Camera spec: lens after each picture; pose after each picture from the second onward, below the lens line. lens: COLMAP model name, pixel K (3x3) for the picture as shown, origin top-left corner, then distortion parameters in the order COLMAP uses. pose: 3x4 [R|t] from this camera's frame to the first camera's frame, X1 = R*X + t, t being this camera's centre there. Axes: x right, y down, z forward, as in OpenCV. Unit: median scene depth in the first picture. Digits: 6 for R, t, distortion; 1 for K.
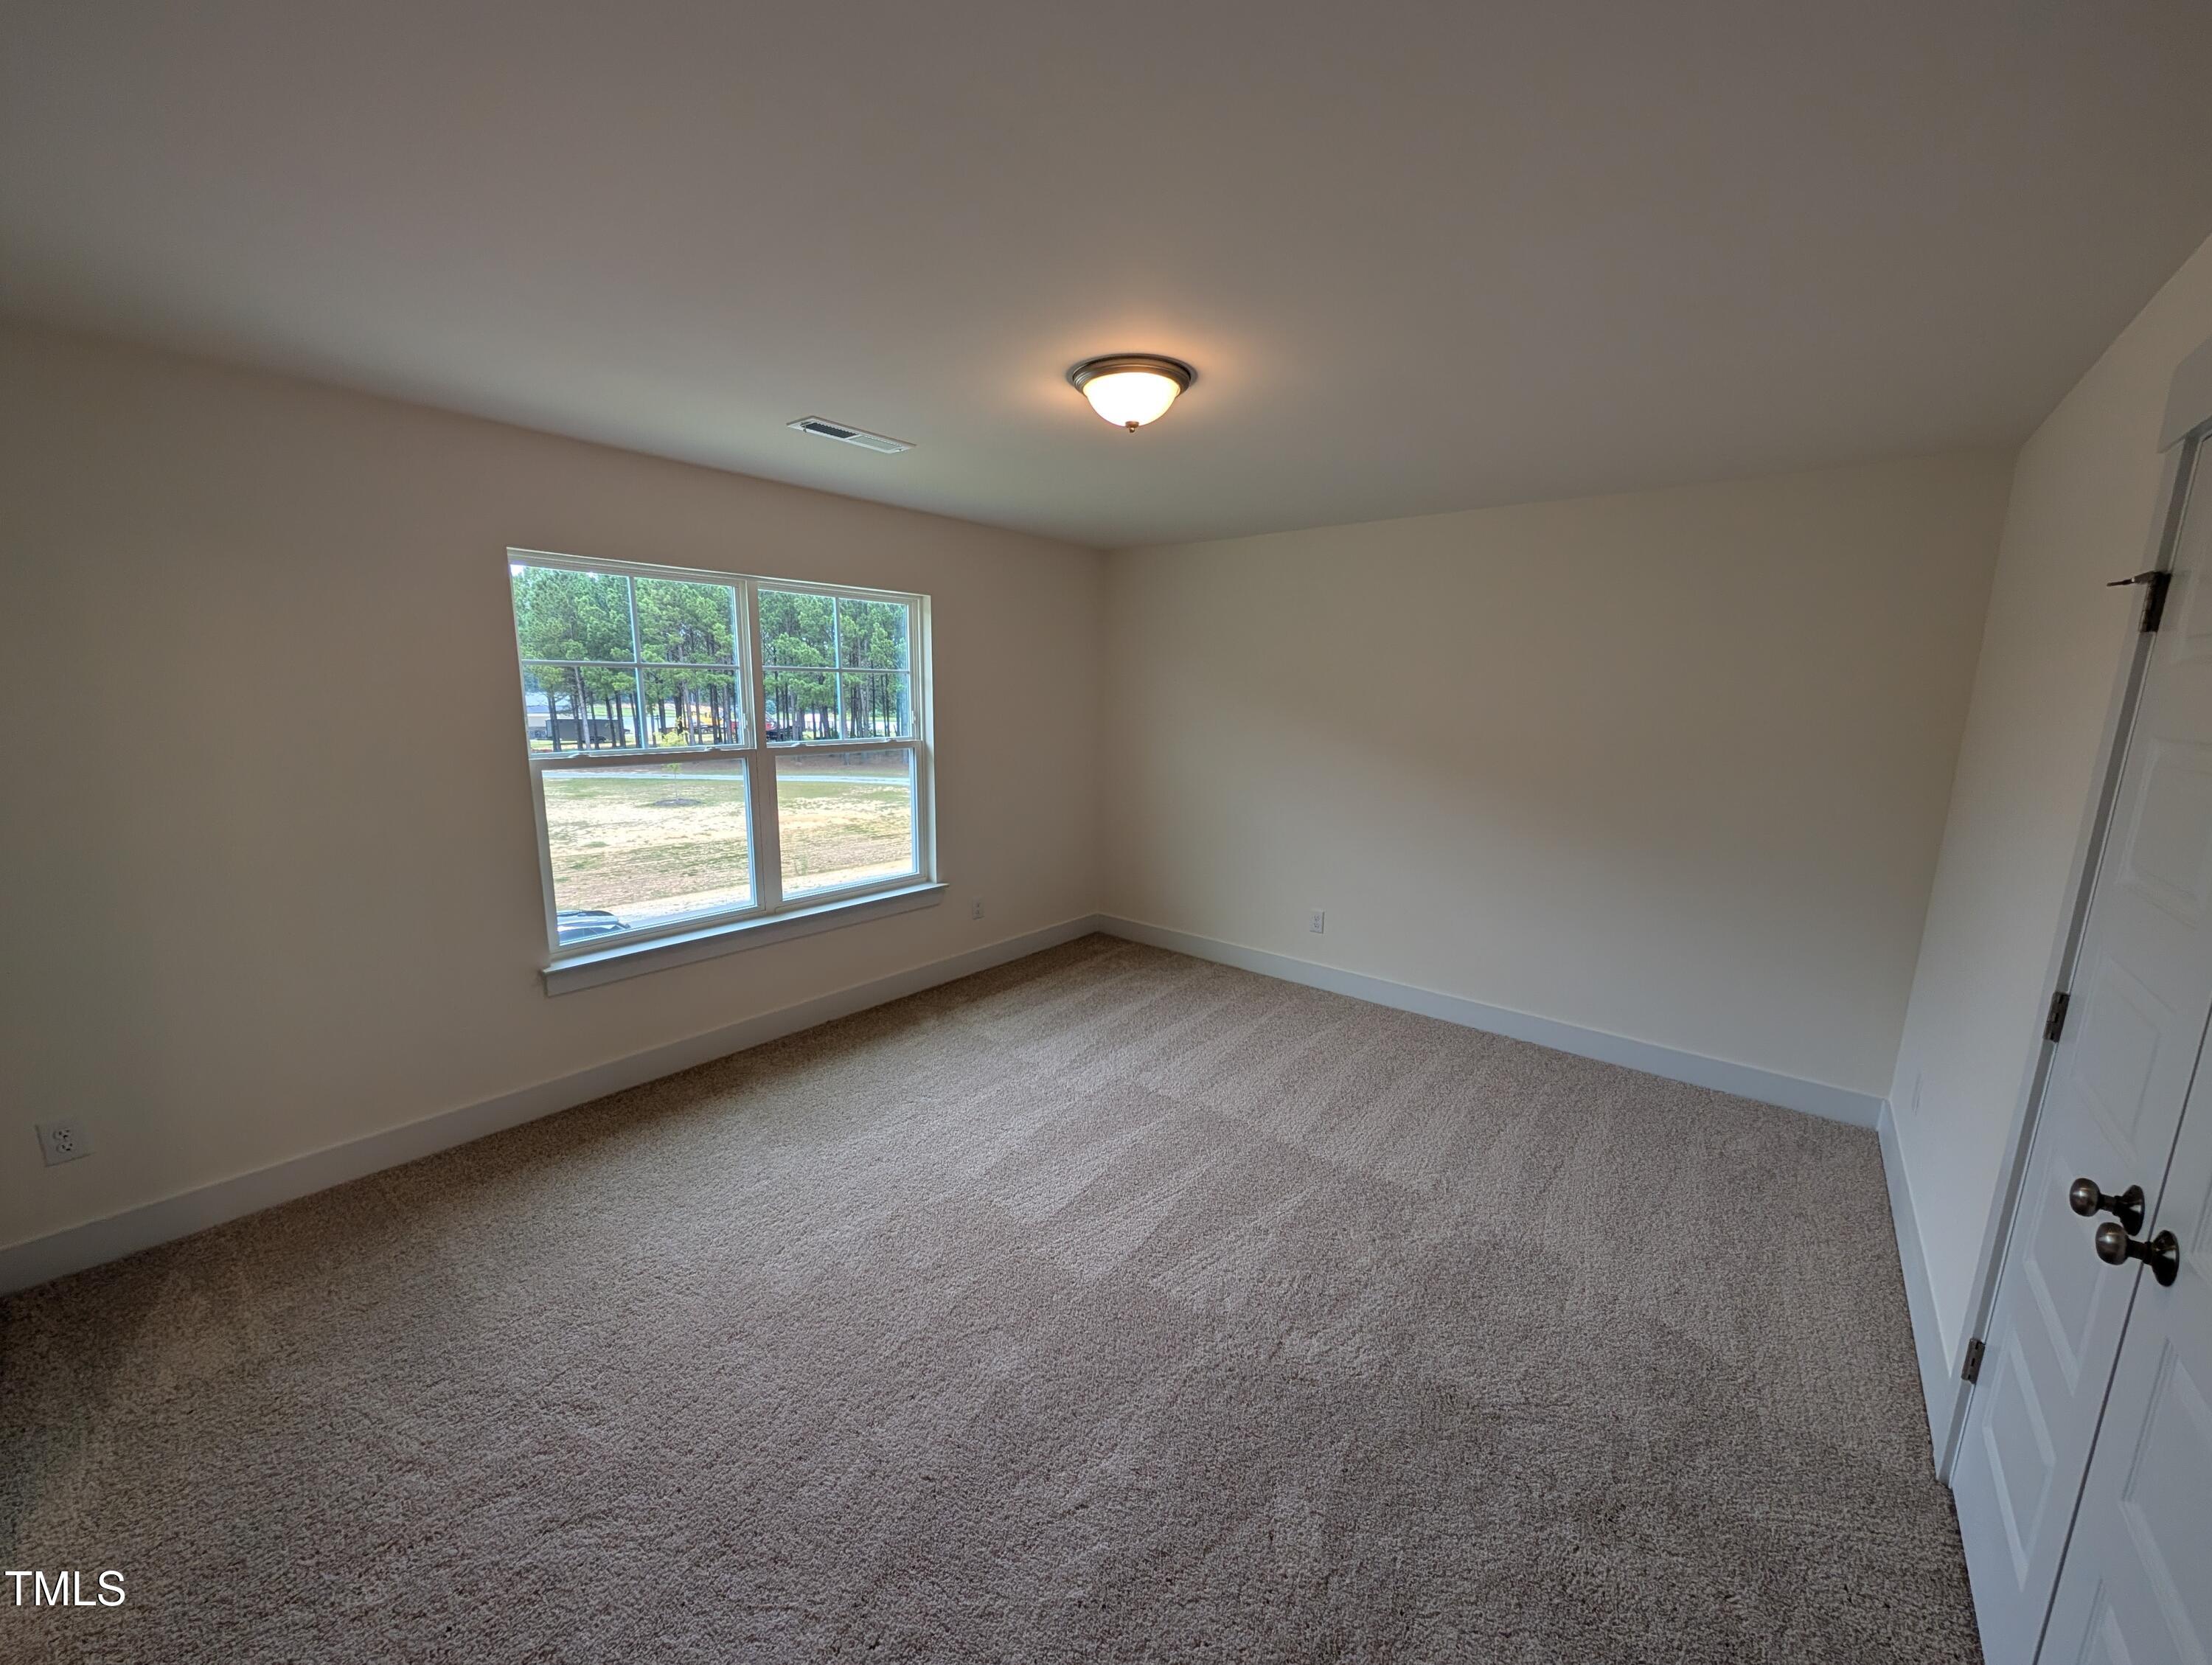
lens RADIAL K [[834.8, 0, 1104.9], [0, 834.8, 839.7], [0, 0, 1]] dist [0.000718, -0.000265]
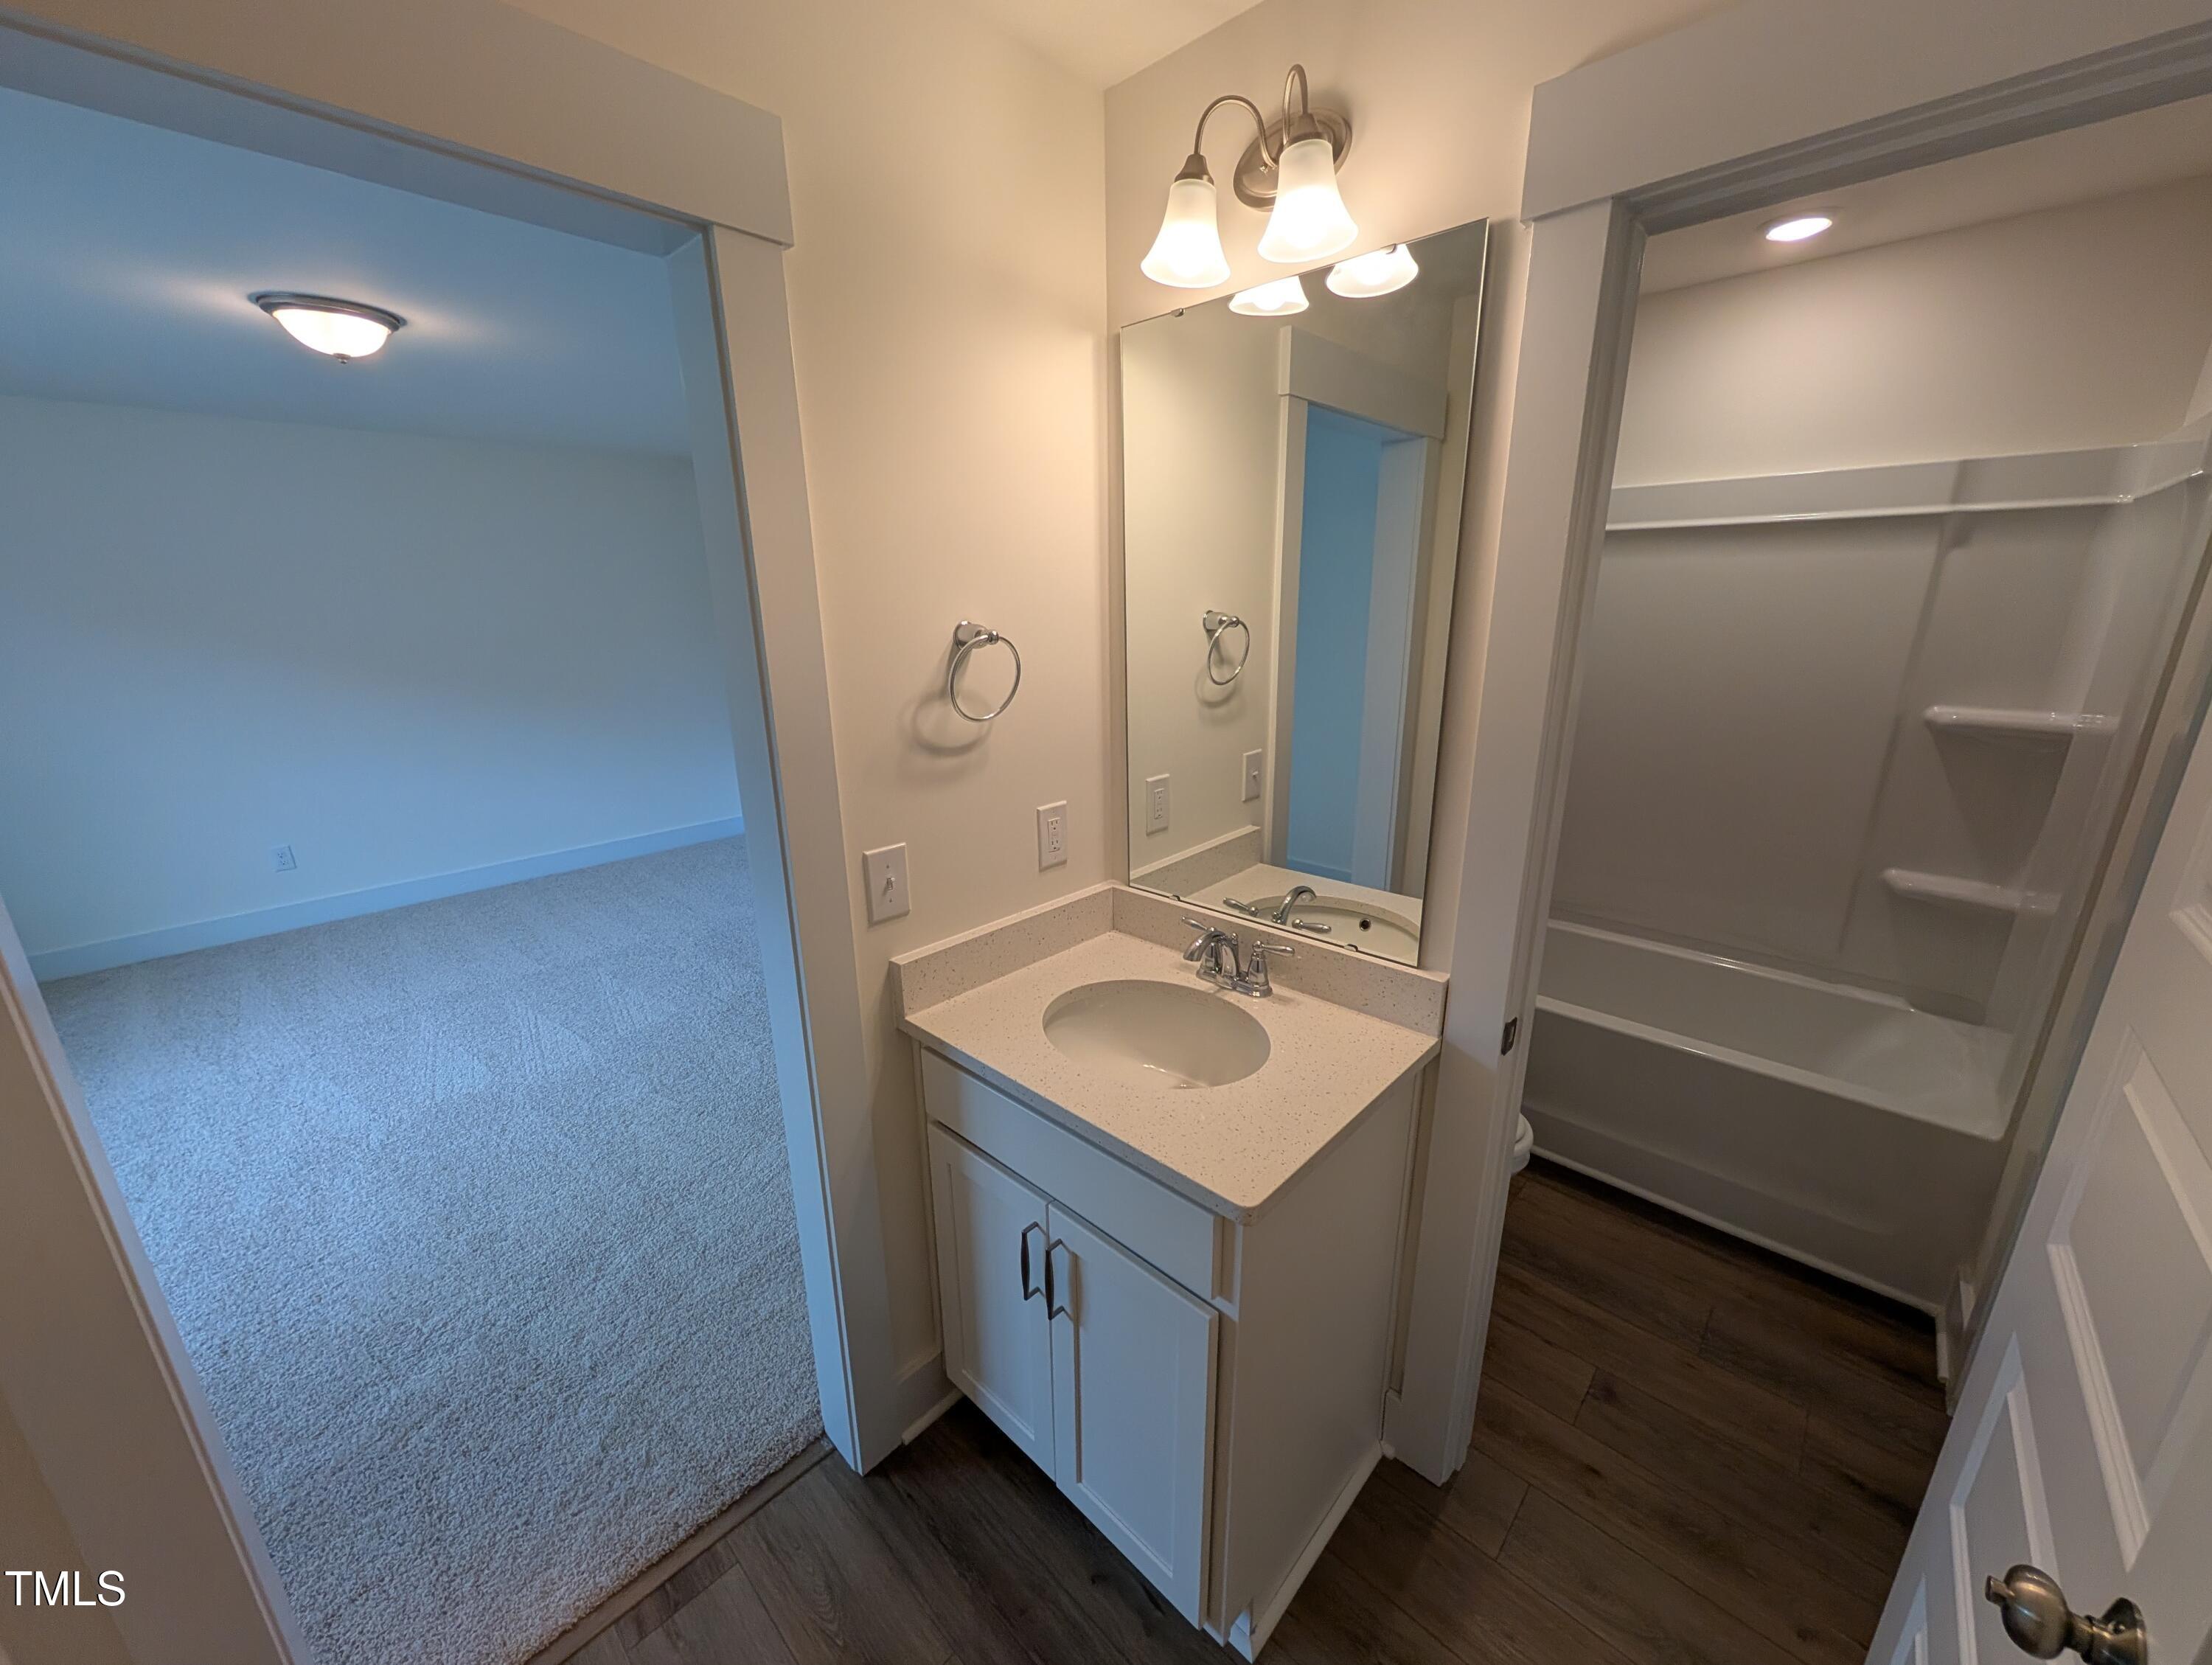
lens RADIAL K [[834.8, 0, 1095.8], [0, 834.8, 834.3], [0, 0, 1]] dist [0.000718, -0.000265]
pose [[0.077616, -0.291665, 0.953366, -0.727020], [0.191267, 0.942845, 0.272875, -0.009890], [-0.978465, 0.161168, 0.128965, -0.005401]]
